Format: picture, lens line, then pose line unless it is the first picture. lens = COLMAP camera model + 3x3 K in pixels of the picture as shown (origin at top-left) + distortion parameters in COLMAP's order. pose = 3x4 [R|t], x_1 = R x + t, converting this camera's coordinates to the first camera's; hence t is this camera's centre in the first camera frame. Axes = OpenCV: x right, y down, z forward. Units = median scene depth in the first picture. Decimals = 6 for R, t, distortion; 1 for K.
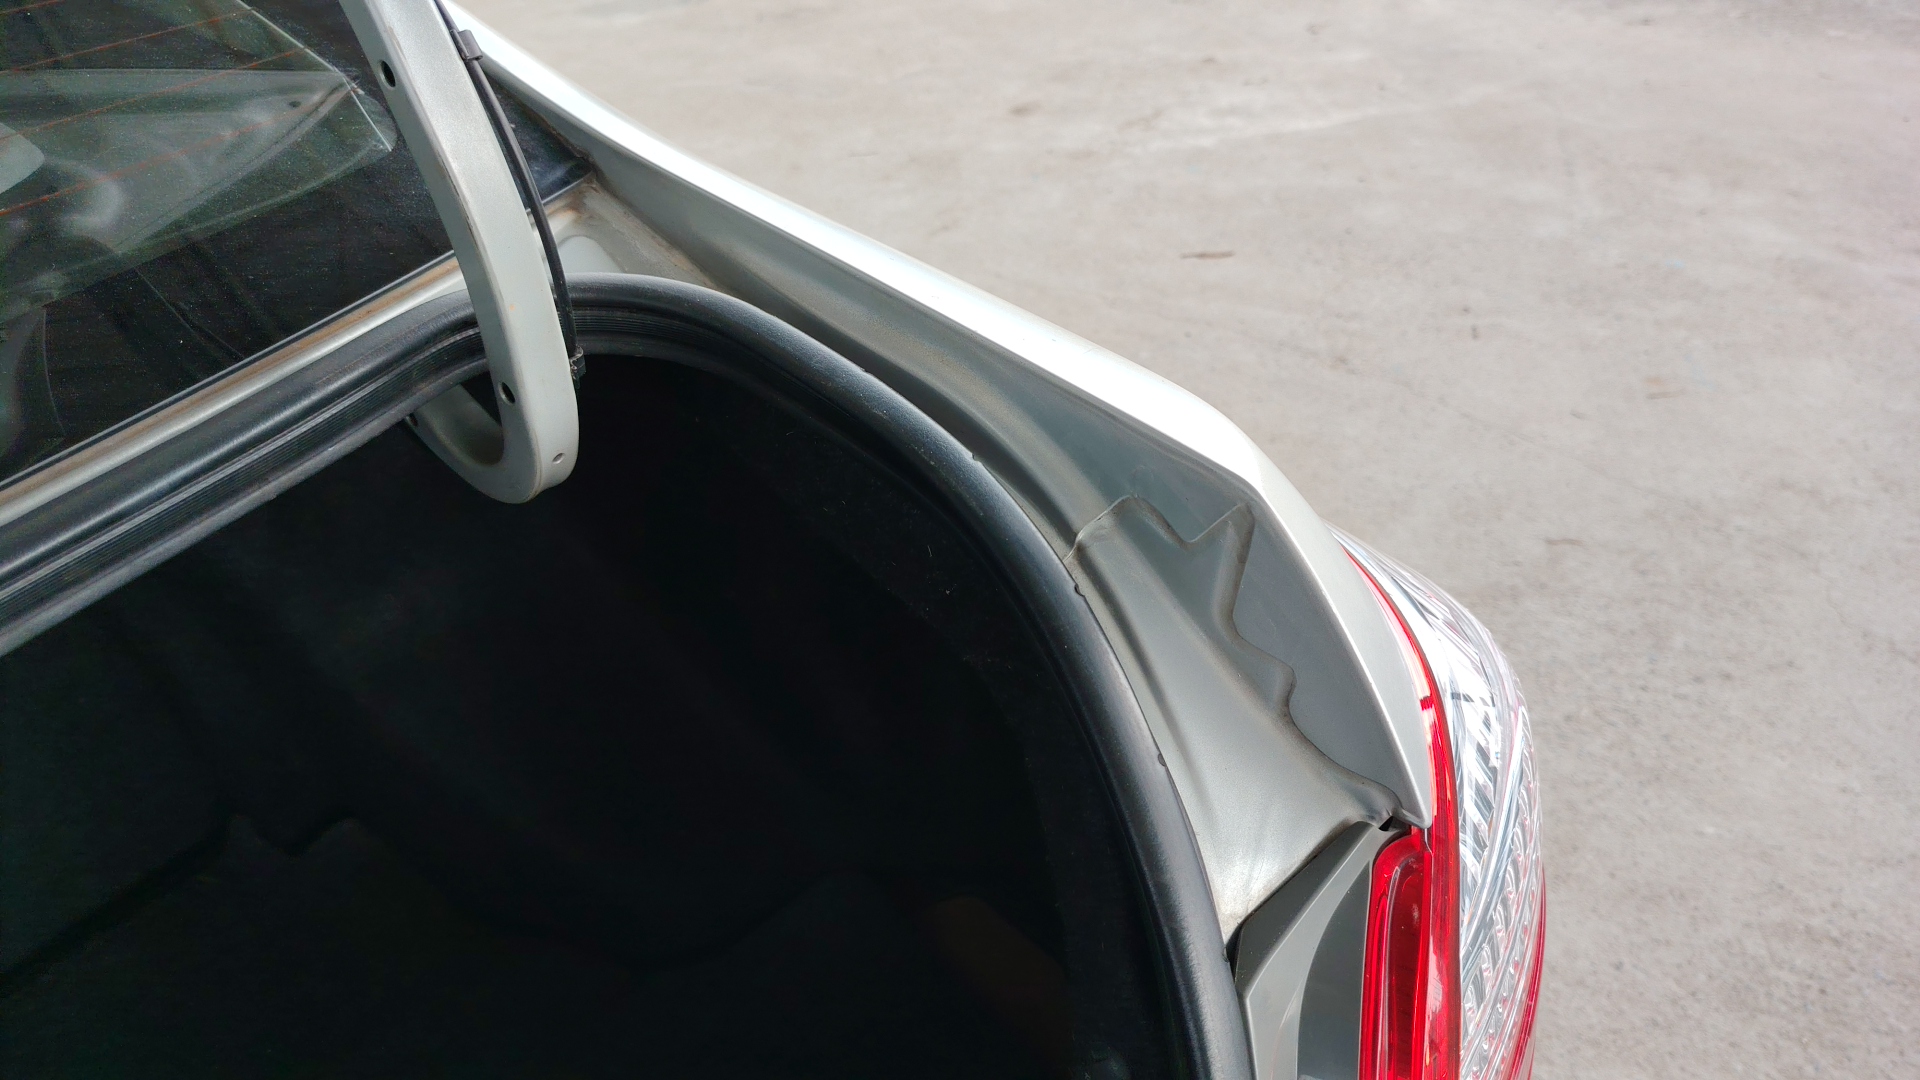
lens RADIAL K [[1335.0, 0, 981.6], [0, 1335.0, 529.6], [0, 0, 1]] dist [0.044447, -0.040736]
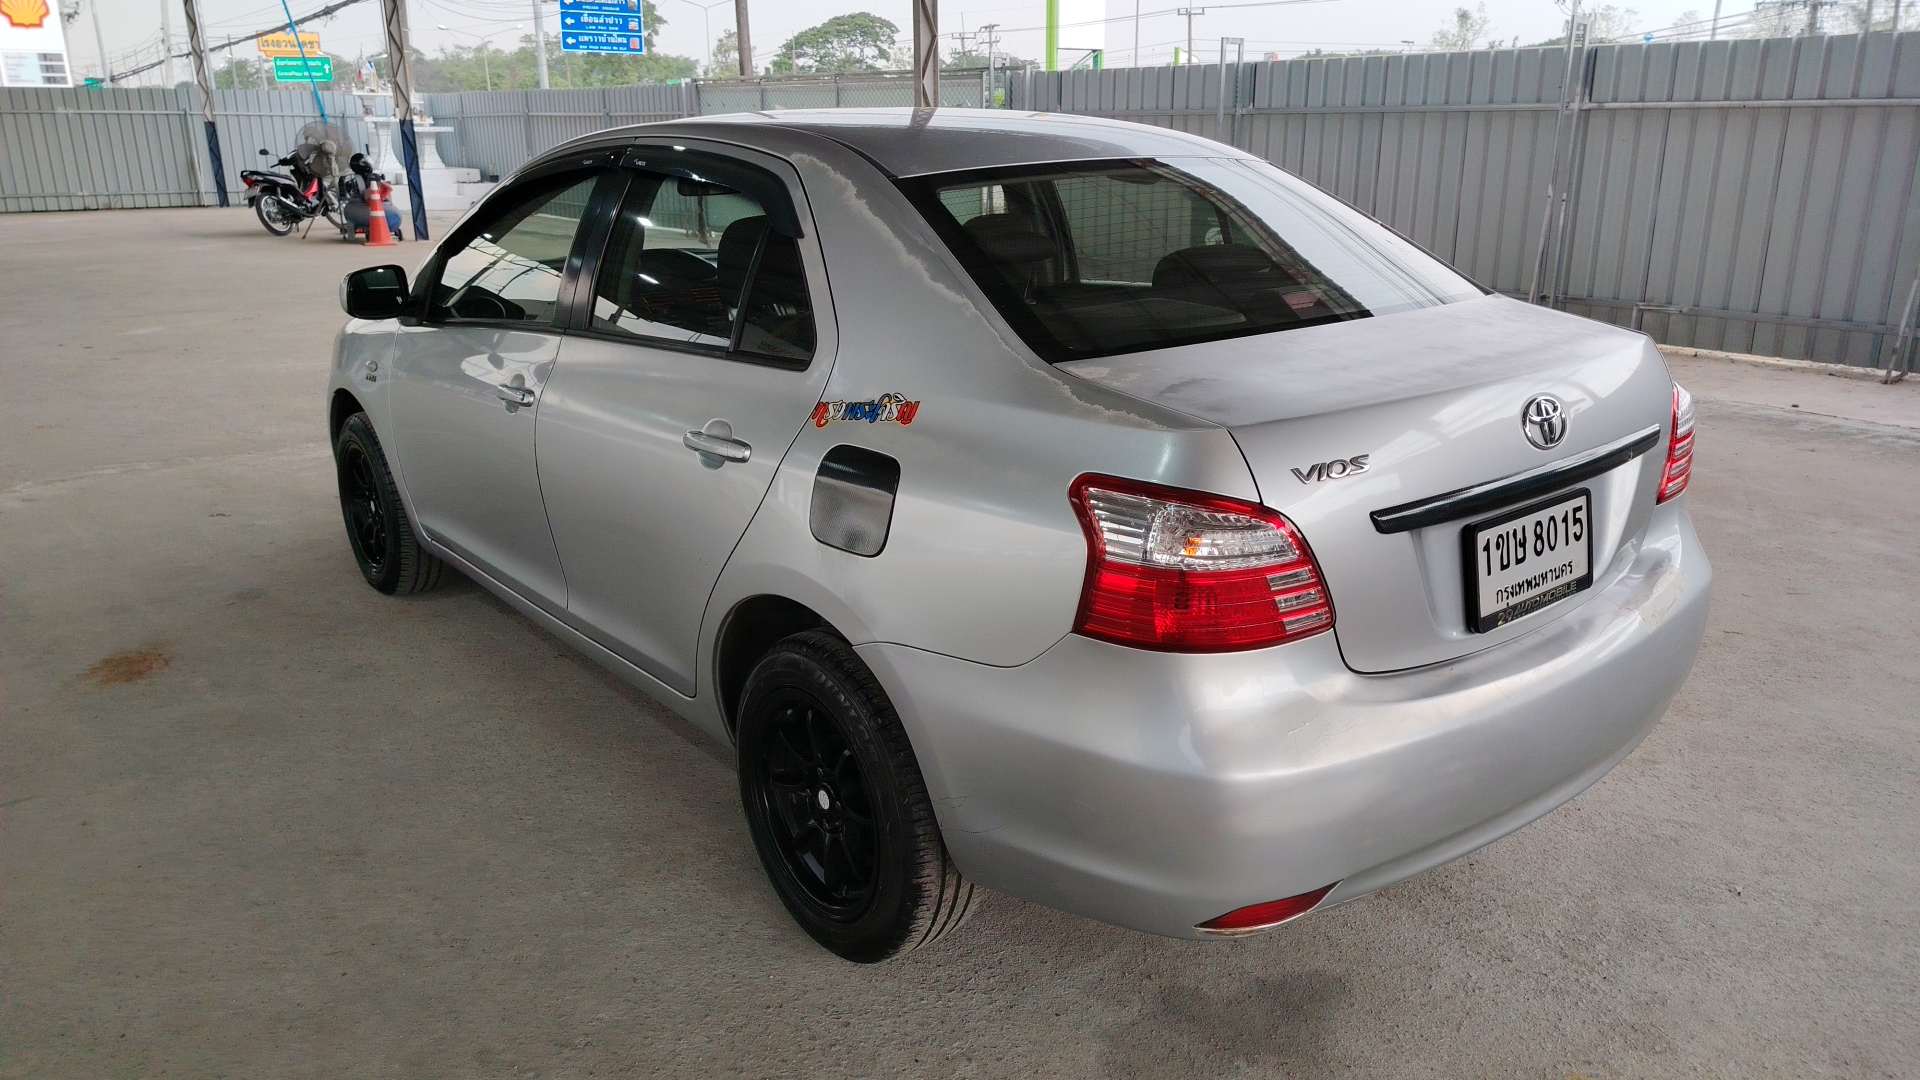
lens RADIAL K [[1335.0, 0, 973.1], [0, 1335.0, 538.1], [0, 0, 1]] dist [0.044447, -0.040736]
pose [[0.978779, 0.132015, -0.156730, -0.396880], [-0.173479, 0.940914, -0.290835, 0.721254], [0.109075, 0.311853, 0.943849, -1.122992]]
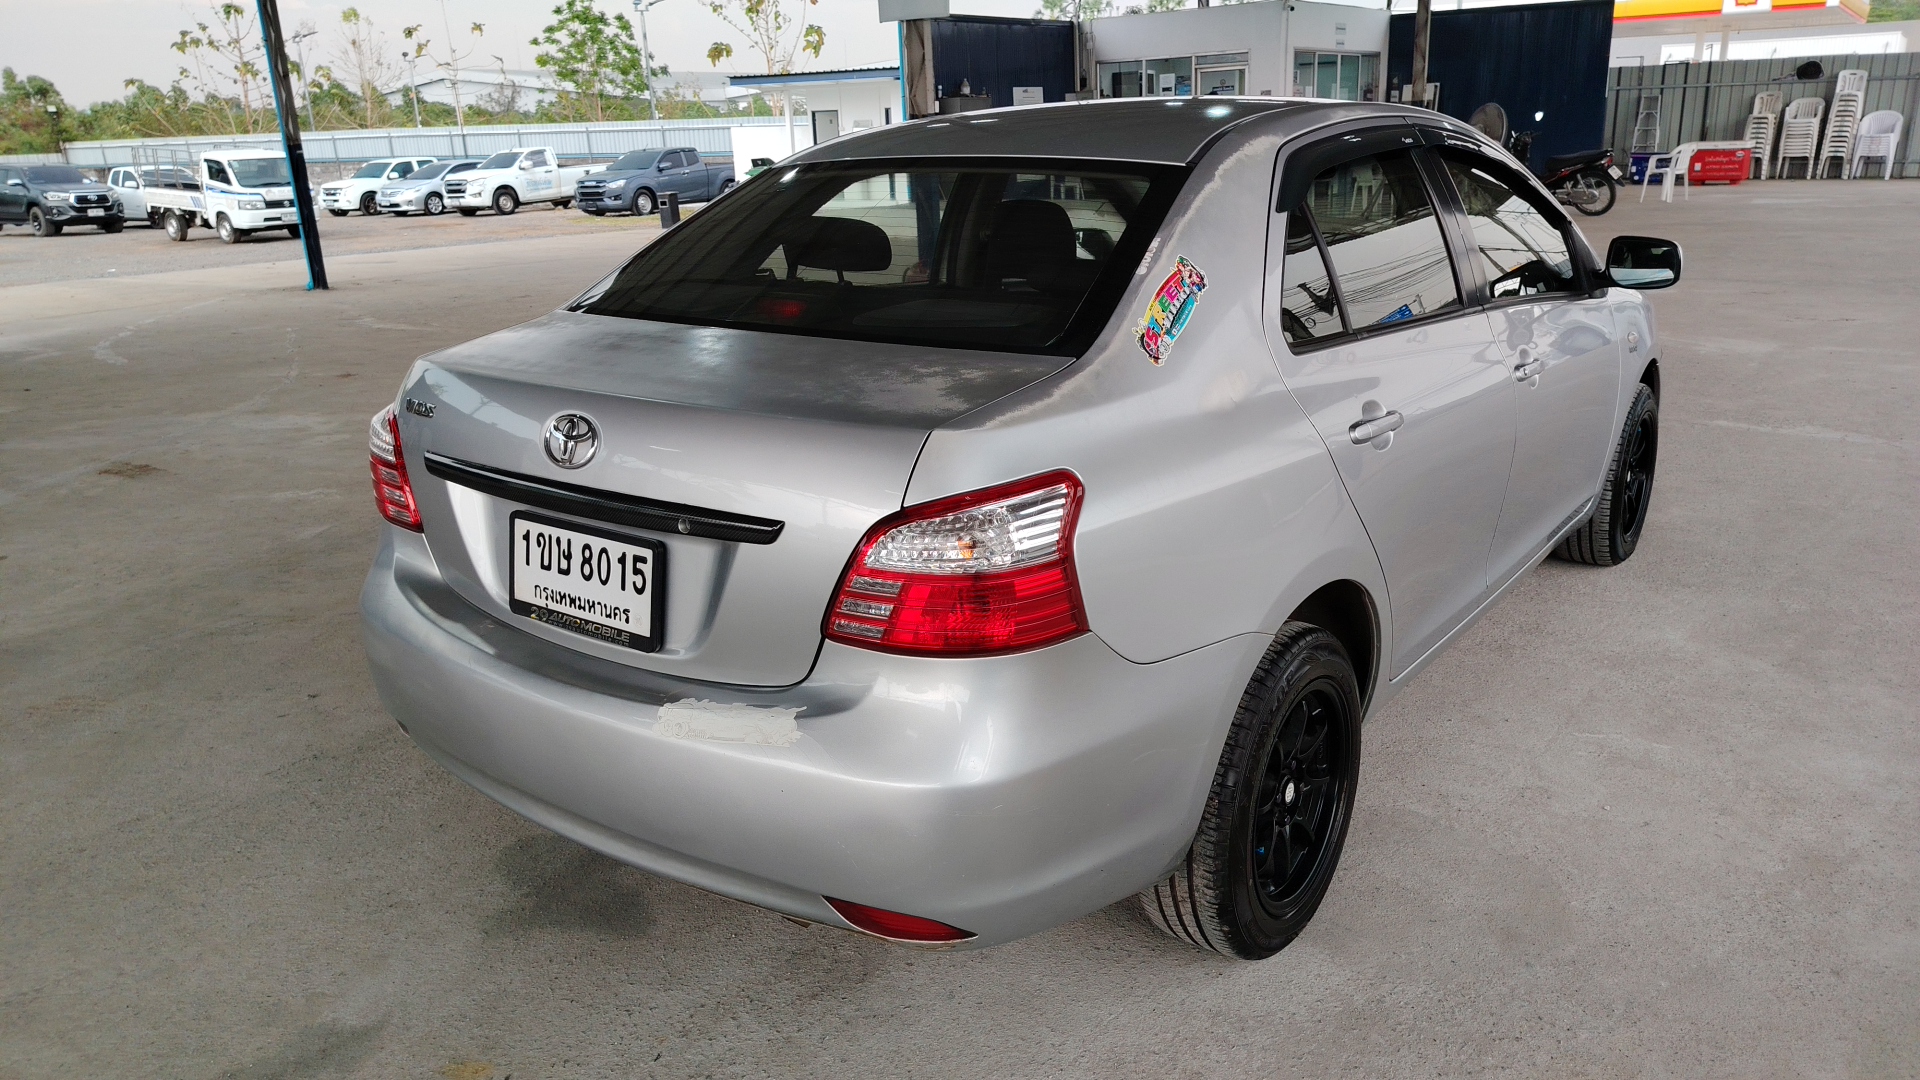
lens RADIAL K [[1335.0, 0, 969.1], [0, 1335.0, 527.5], [0, 0, 1]] dist [0.044447, -0.040736]
pose [[0.057775, 0.367688, -0.928153, 0.972376], [-0.558332, 0.782615, 0.275279, -0.228335], [0.827603, 0.502313, 0.250508, 0.017572]]
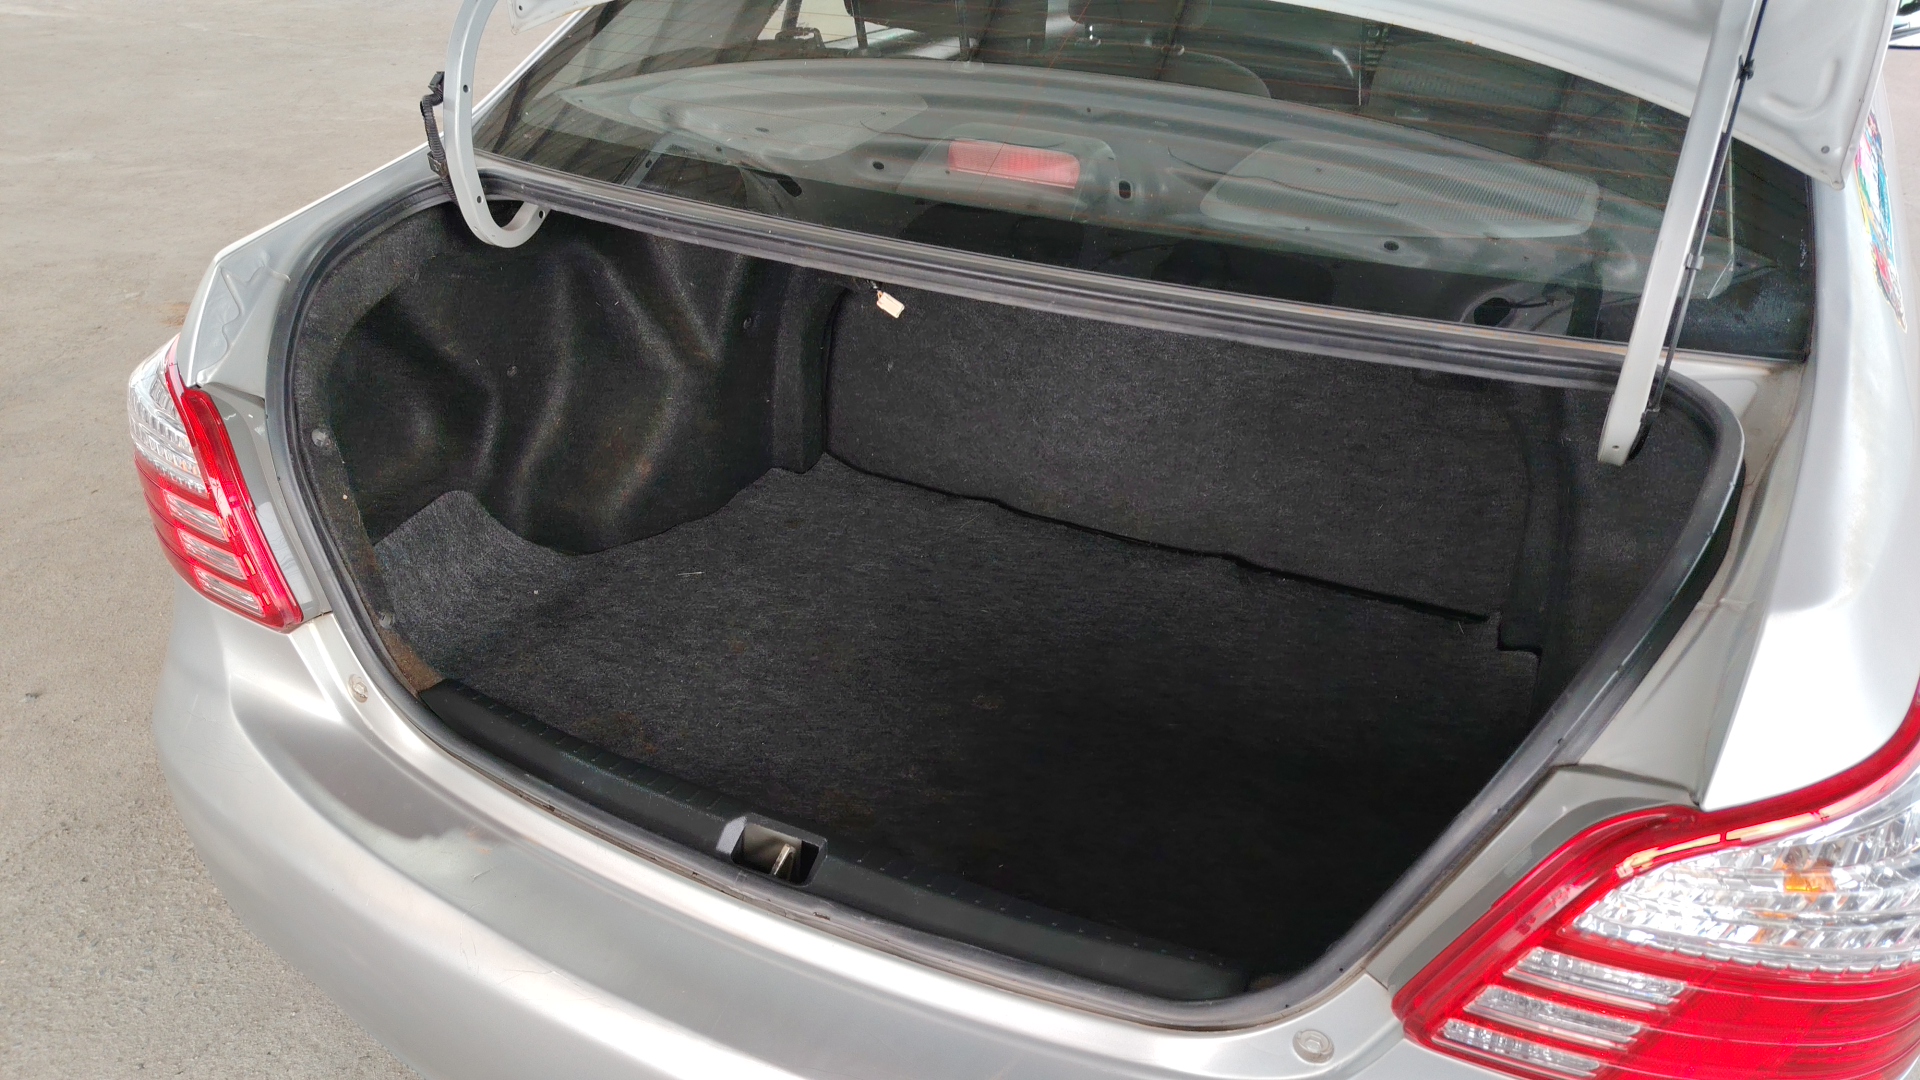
lens RADIAL K [[1335.0, 0, 967.6], [0, 1335.0, 551.1], [0, 0, 1]] dist [0.044447, -0.040736]
pose [[0.233546, 0.569259, -0.788290, 0.293260], [-0.592816, 0.725970, 0.348622, -0.017489], [0.770731, 0.385891, 0.507013, -0.185969]]
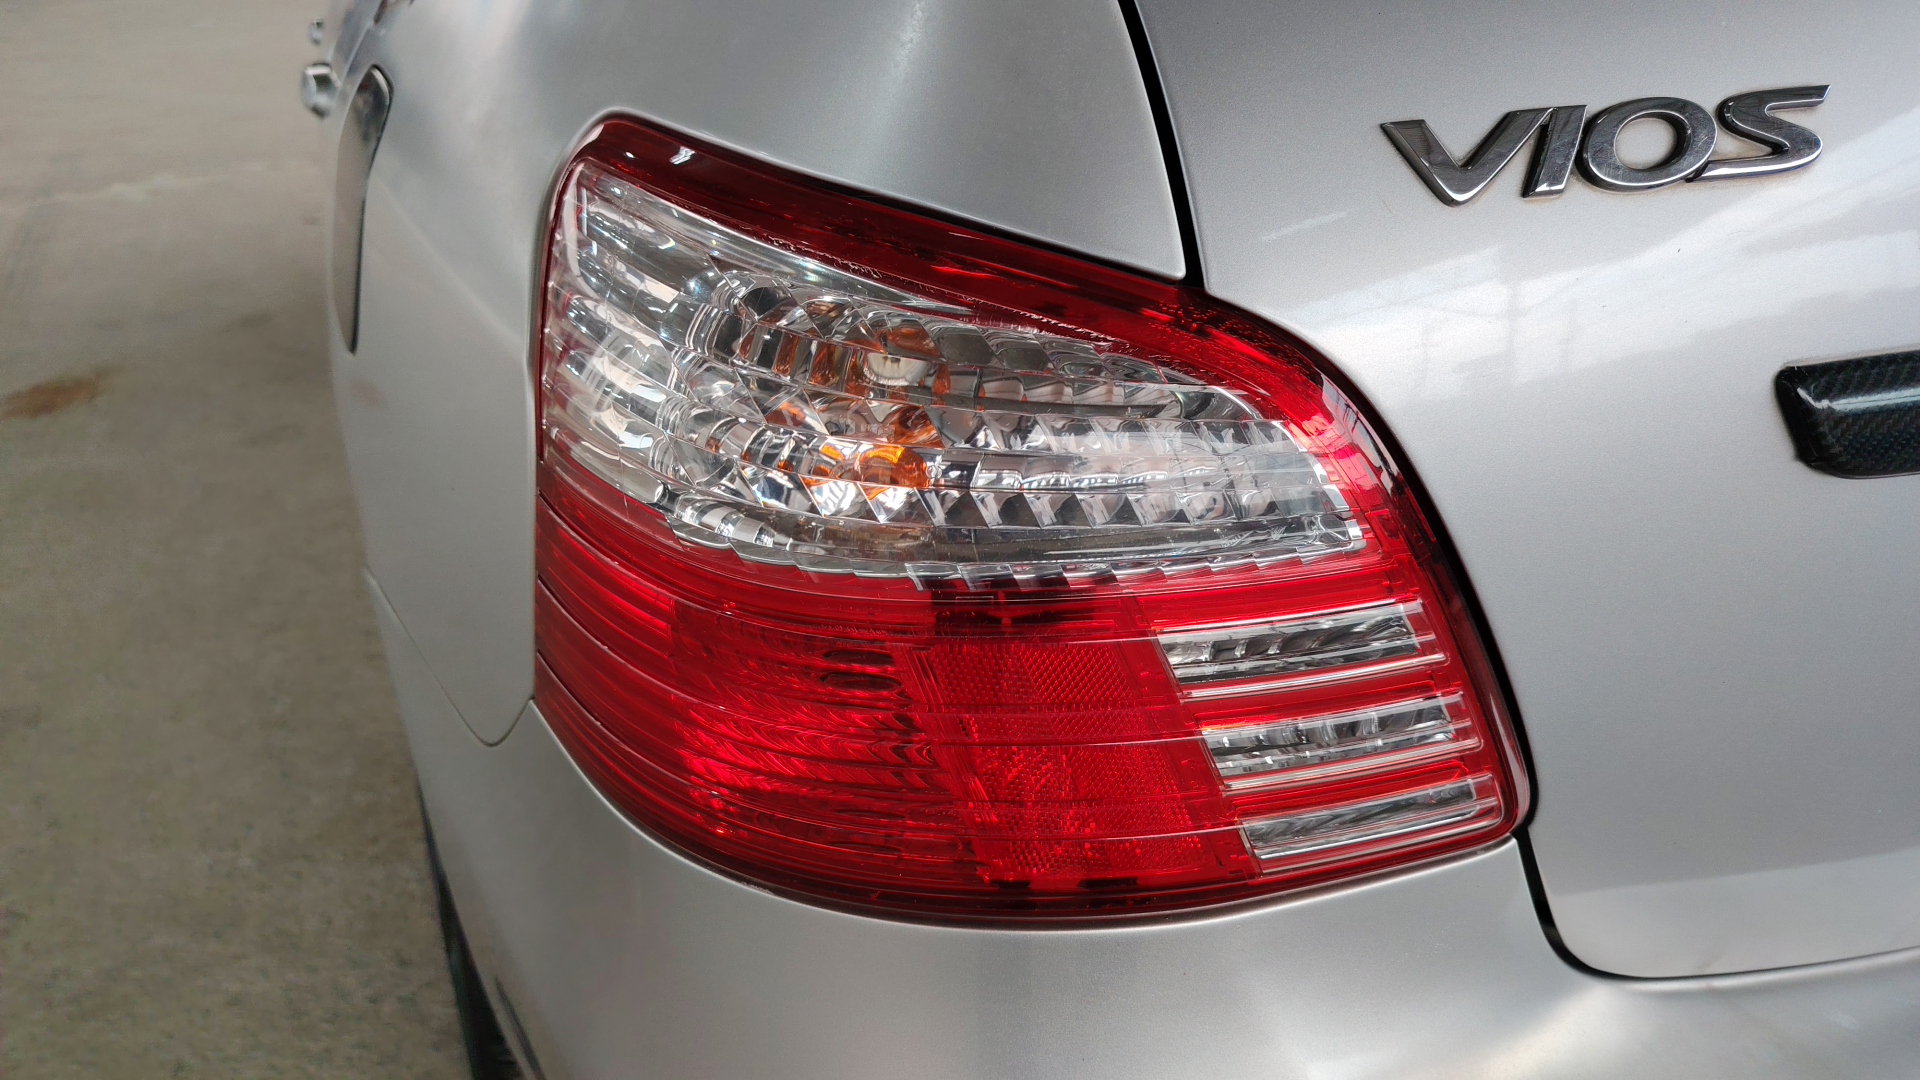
lens RADIAL K [[1335.0, 0, 969.0], [0, 1335.0, 533.1], [0, 0, 1]] dist [0.044447, -0.040736]
pose [[0.887173, 0.278029, -0.368272, -0.291762], [-0.327424, 0.941664, -0.077855, 0.436036], [0.325143, 0.189652, 0.926453, -0.367873]]
